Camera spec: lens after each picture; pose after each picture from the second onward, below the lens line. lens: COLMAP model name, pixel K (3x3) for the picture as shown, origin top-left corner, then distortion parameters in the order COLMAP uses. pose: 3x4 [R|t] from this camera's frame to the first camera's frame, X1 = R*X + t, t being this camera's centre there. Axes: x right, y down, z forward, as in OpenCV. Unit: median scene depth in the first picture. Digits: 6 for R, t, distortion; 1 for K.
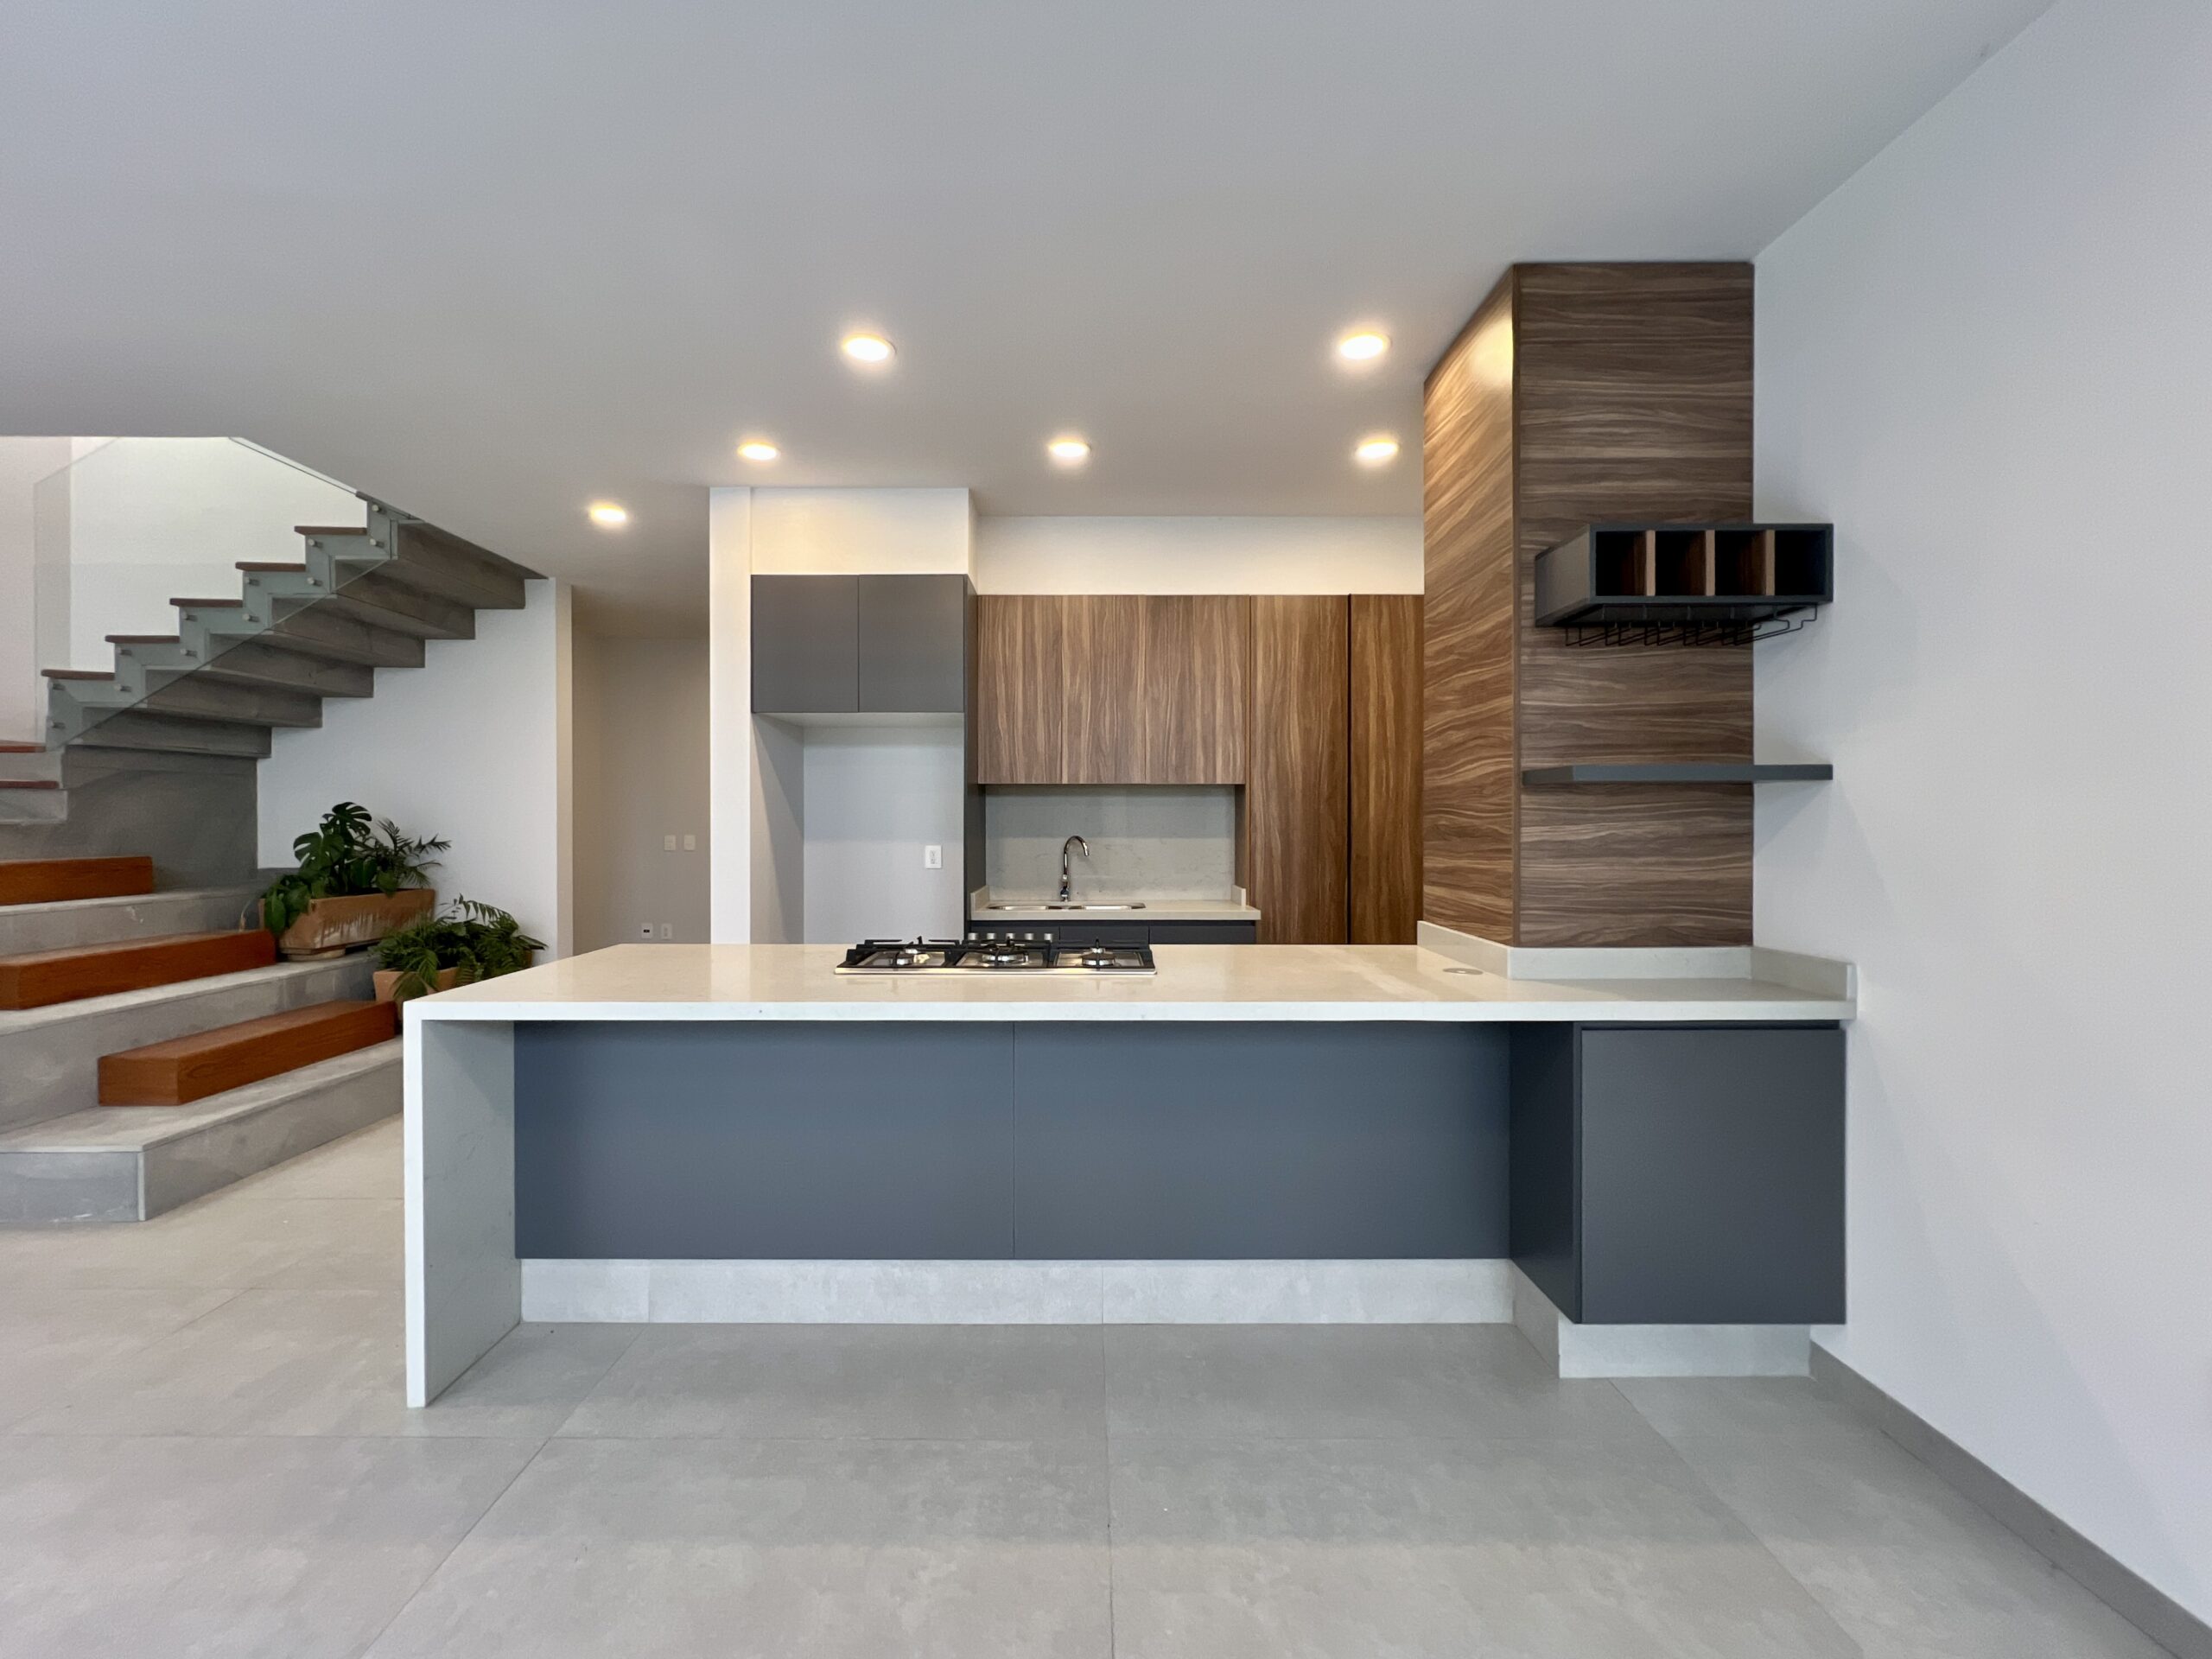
lens RADIAL K [[902.2, 0, 1087.9], [0, 902.2, 827.3], [0, 0, 1]] dist [-0.002056, 0.000308]
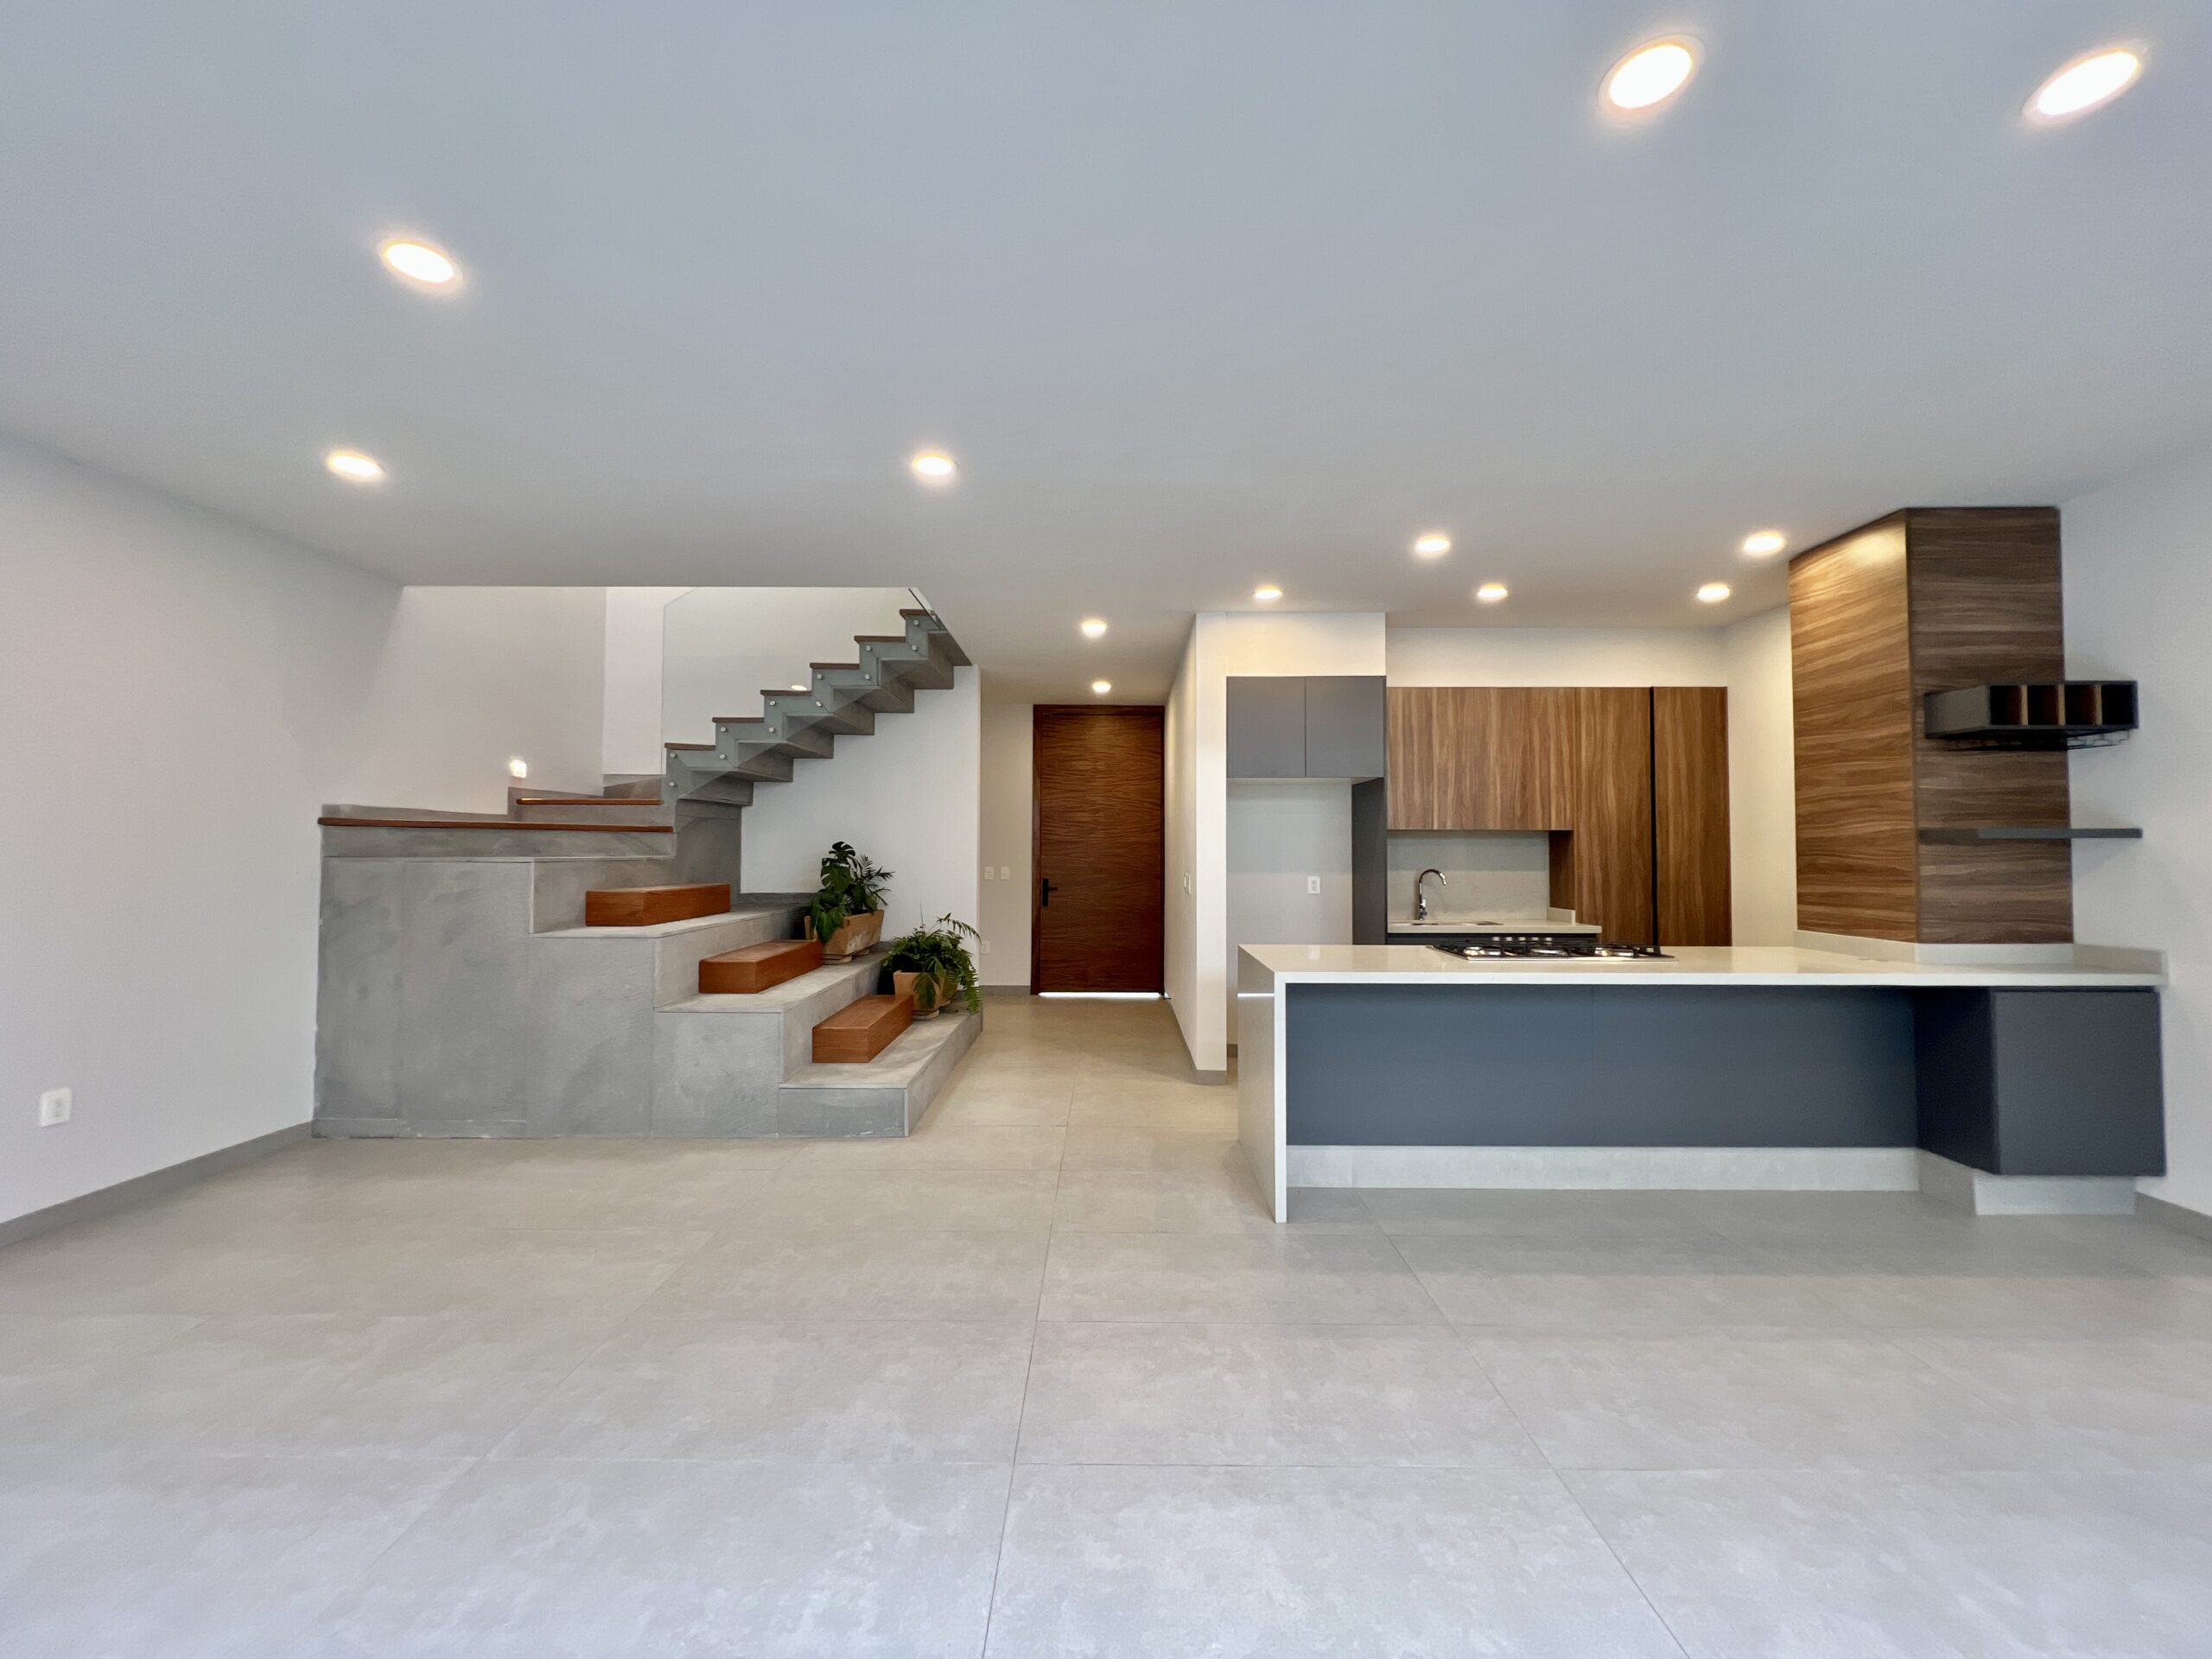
lens RADIAL K [[886.0, 0, 1101.8], [0, 886.0, 826.6], [0, 0, 1]] dist [-0.002267, 0.000165]
pose [[0.999930, 0.001532, -0.011743, -0.497530], [-0.001940, 0.999391, -0.034840, -0.006838], [0.011683, 0.034860, 0.999324, -0.296488]]
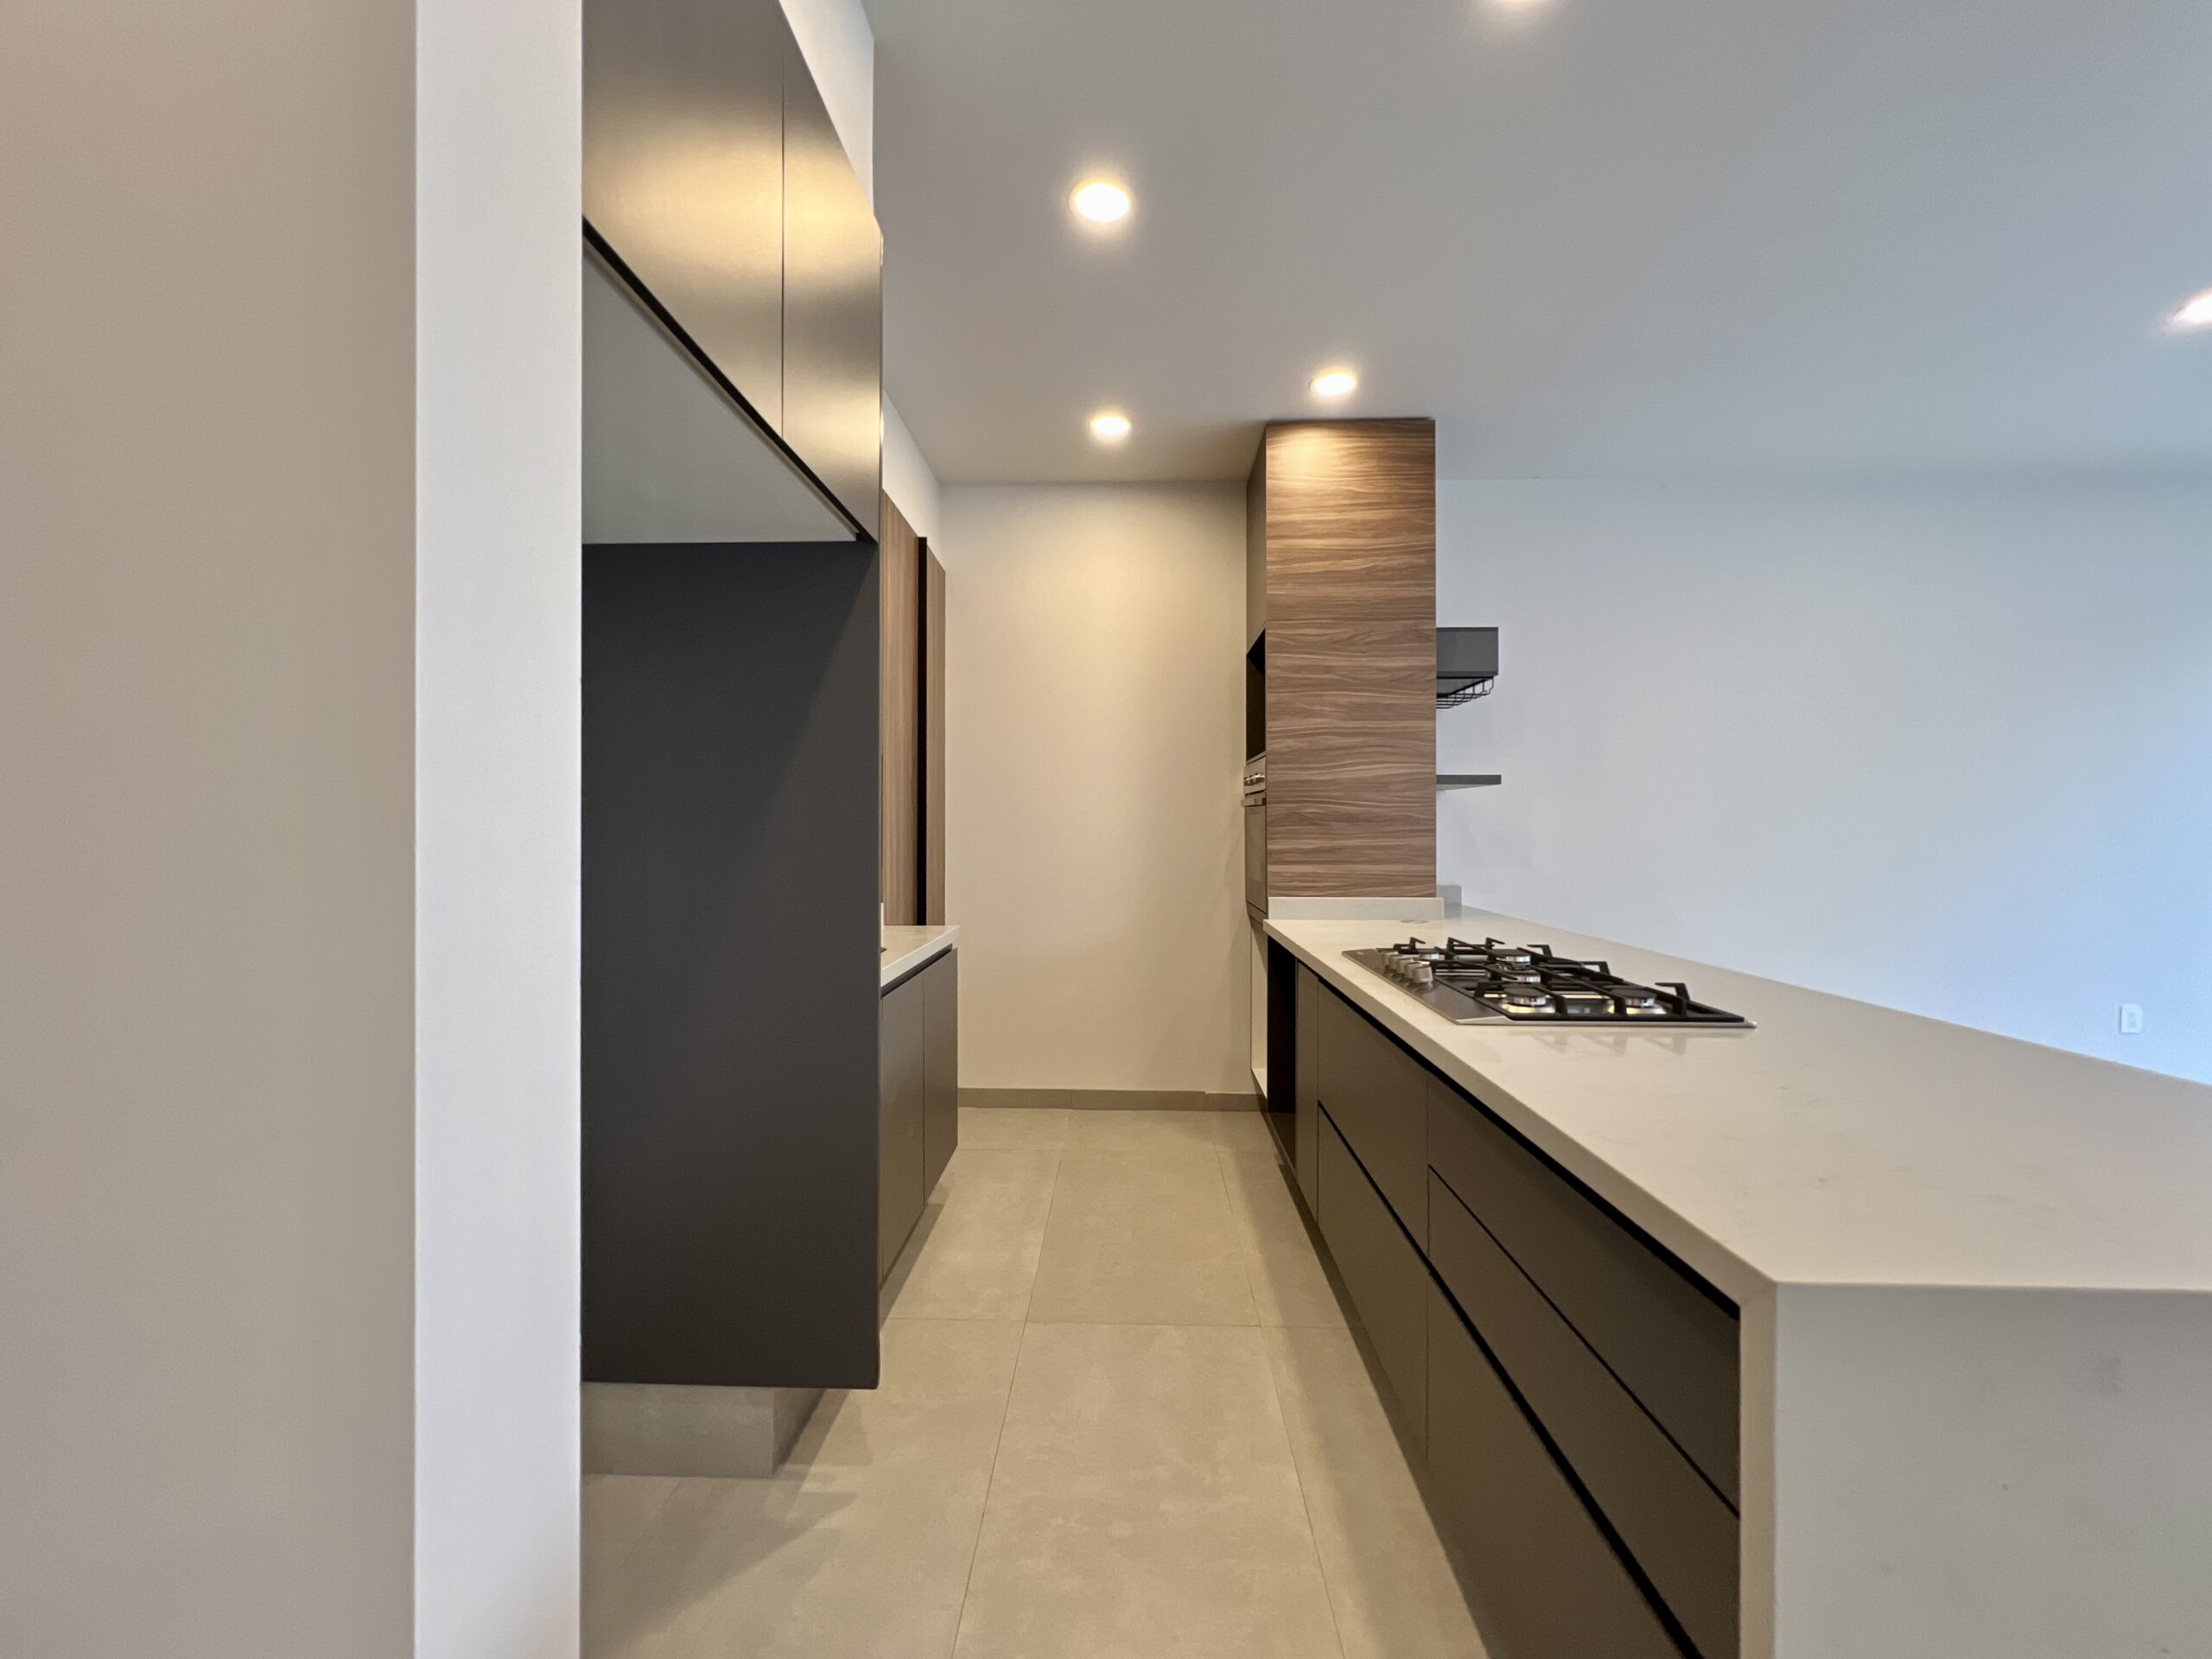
lens RADIAL K [[902.2, 0, 1087.9], [0, 902.2, 827.3], [0, 0, 1]] dist [-0.002056, 0.000308]
pose [[0.028722, 0.012966, 0.999503, -0.526460], [0.008244, 0.999879, -0.013208, 0.019515], [-0.999553, 0.008619, 0.028611, 0.820123]]
